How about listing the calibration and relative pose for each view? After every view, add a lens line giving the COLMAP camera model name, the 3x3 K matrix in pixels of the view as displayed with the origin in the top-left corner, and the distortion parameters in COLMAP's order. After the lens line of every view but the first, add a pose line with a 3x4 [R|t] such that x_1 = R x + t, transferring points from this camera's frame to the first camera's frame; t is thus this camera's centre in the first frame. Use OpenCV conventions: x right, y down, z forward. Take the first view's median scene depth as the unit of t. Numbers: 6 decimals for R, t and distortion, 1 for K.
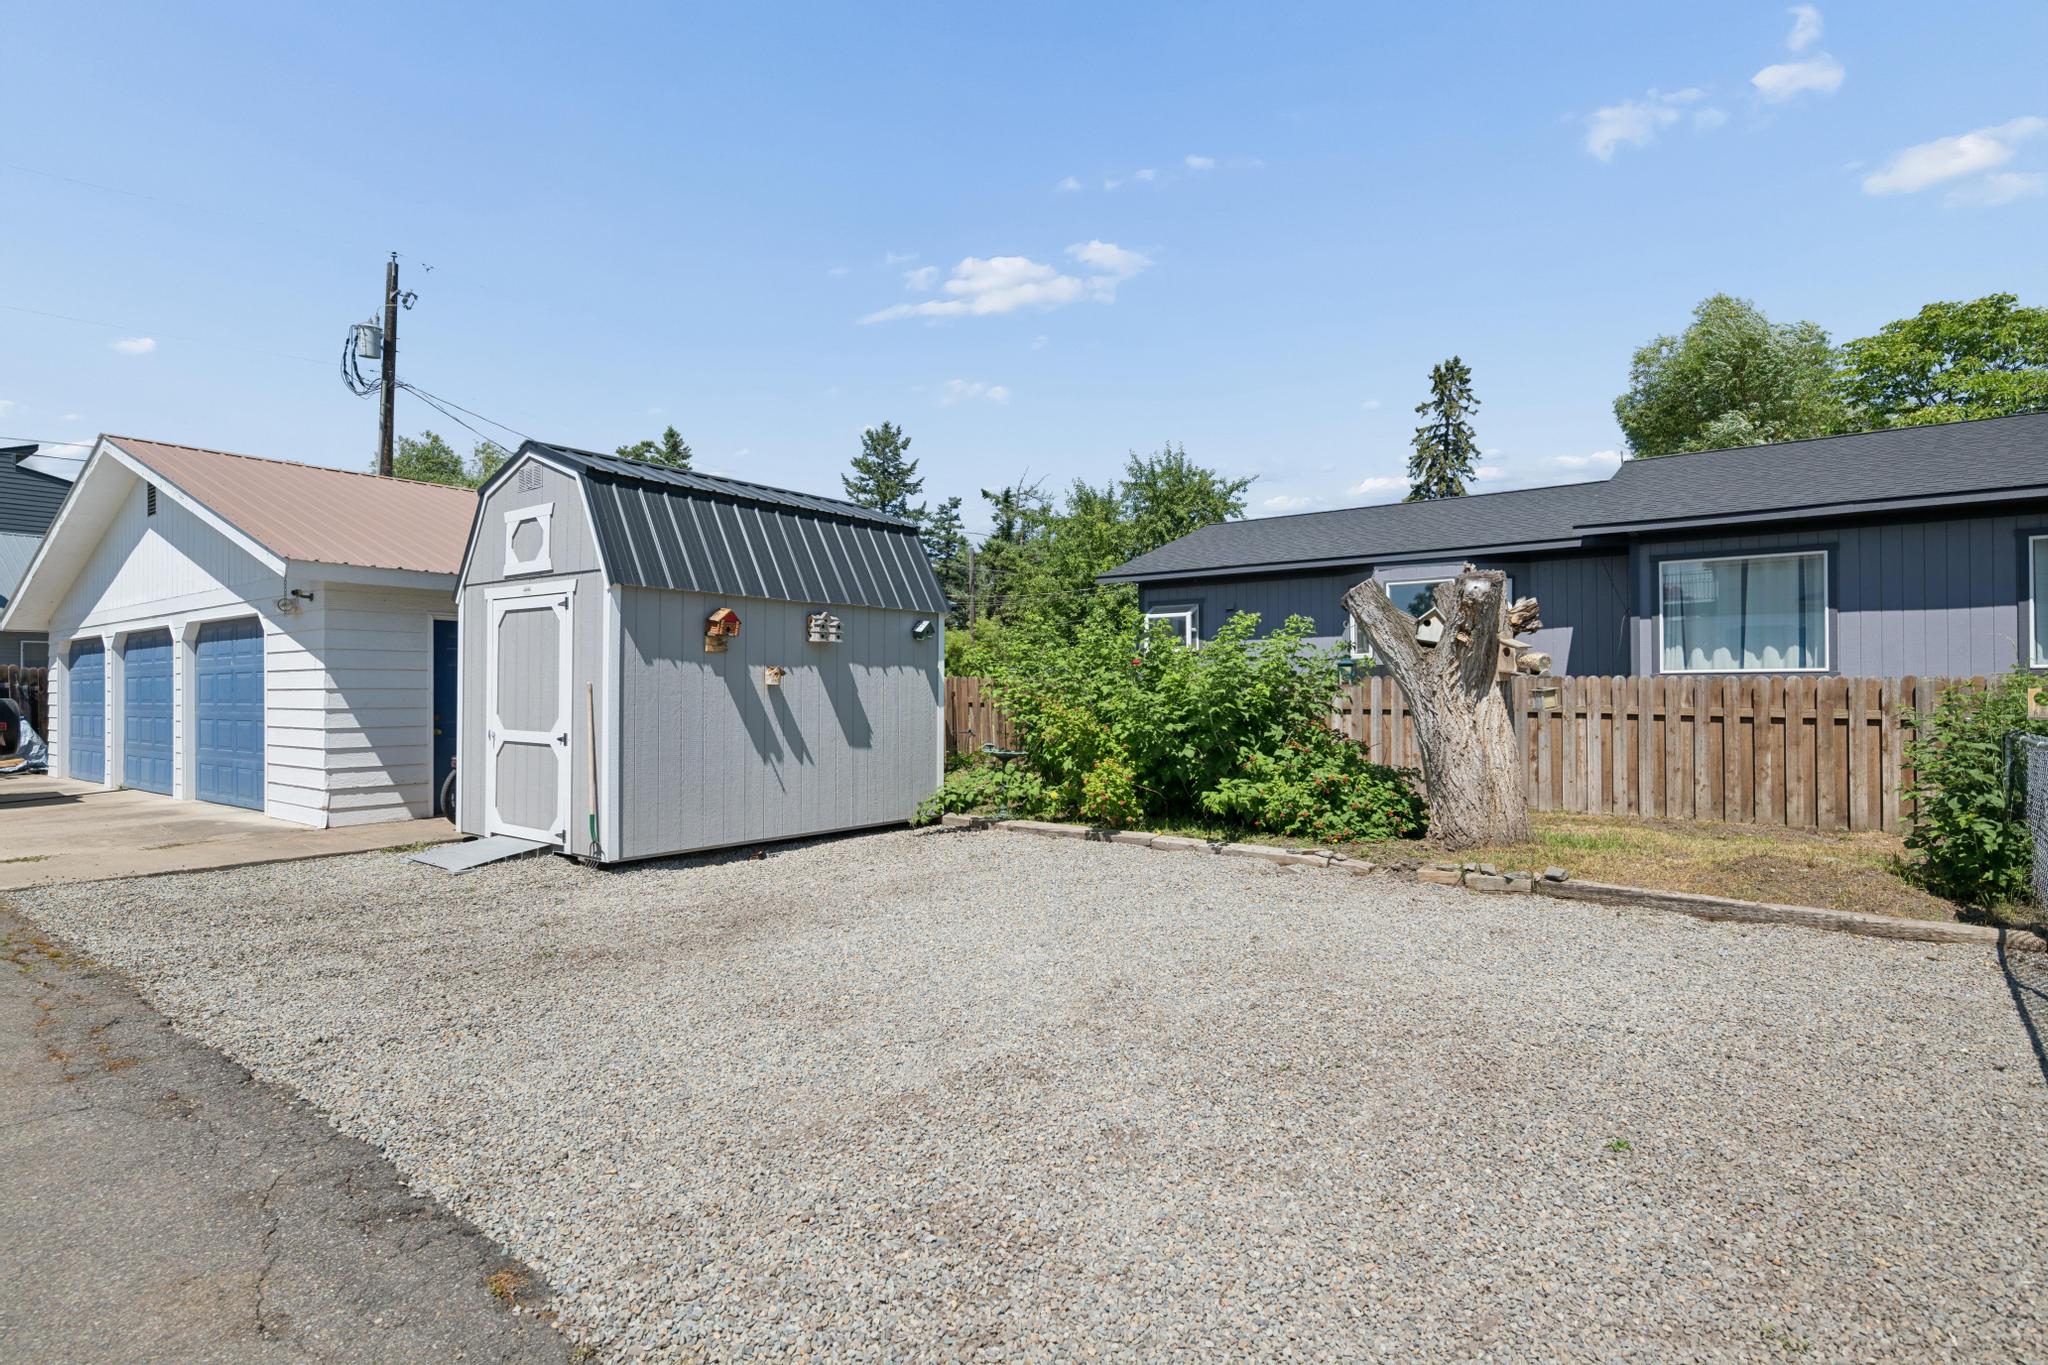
lens RADIAL K [[1055.0, 0, 1031.7], [0, 1055.0, 683.6], [0, 0, 1]] dist [0.000868, 0.000708]
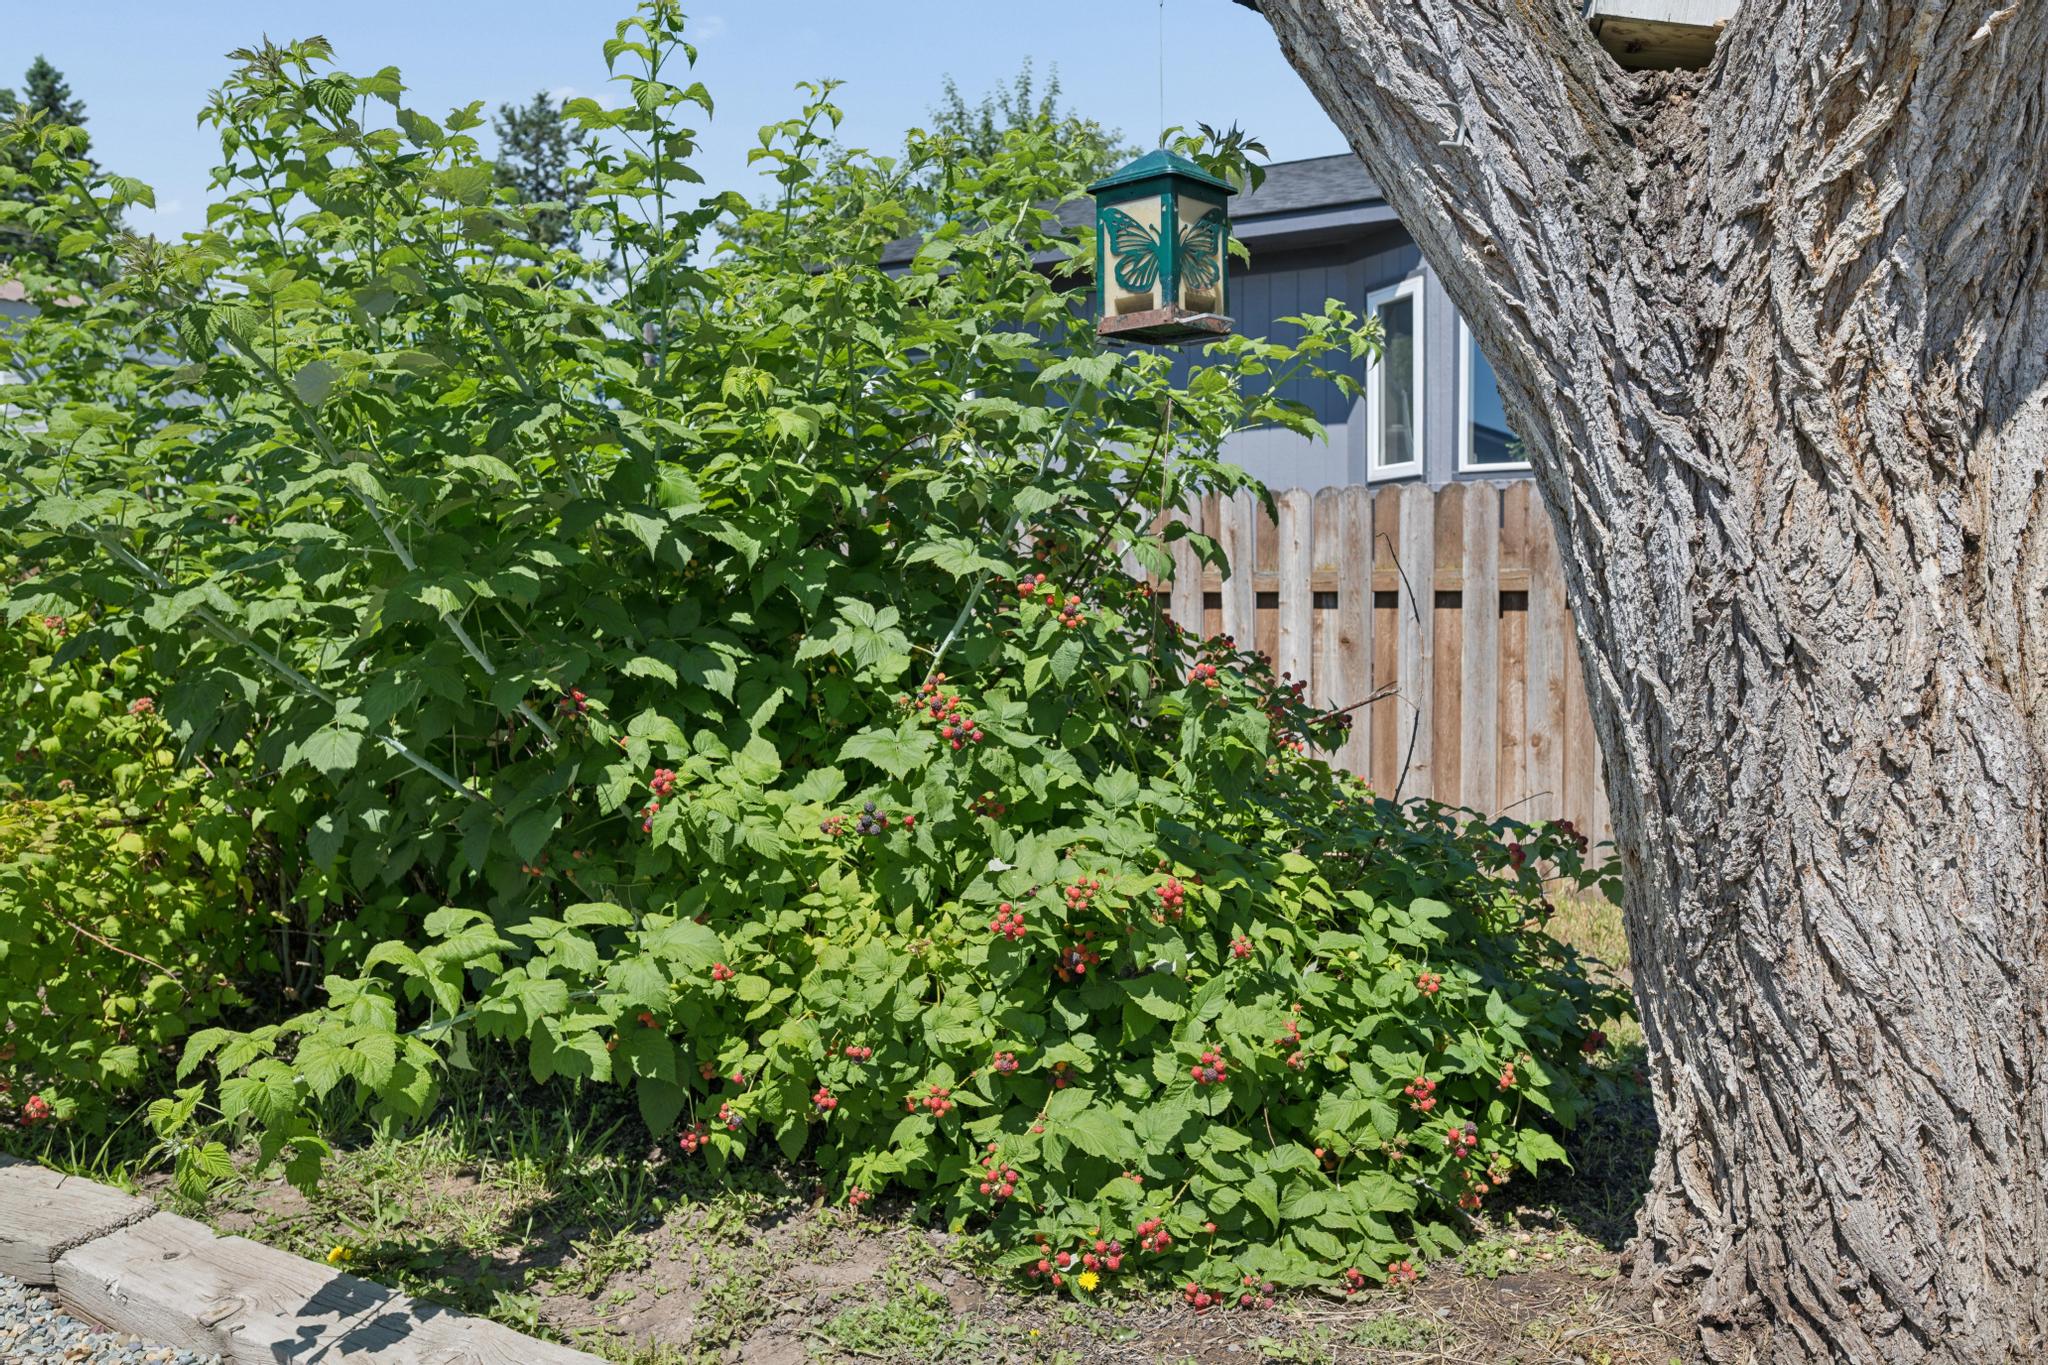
lens RADIAL K [[1810.8, 0, 1024.0], [0, 1810.8, 682.5], [0, 0, 1]] dist [0.008224, 0.010968]
pose [[0.996769, -0.001629, 0.080311, 0.247162], [-0.001842, 0.999068, 0.043127, 0.041595], [-0.080306, -0.043136, 0.995836, 0.699592]]
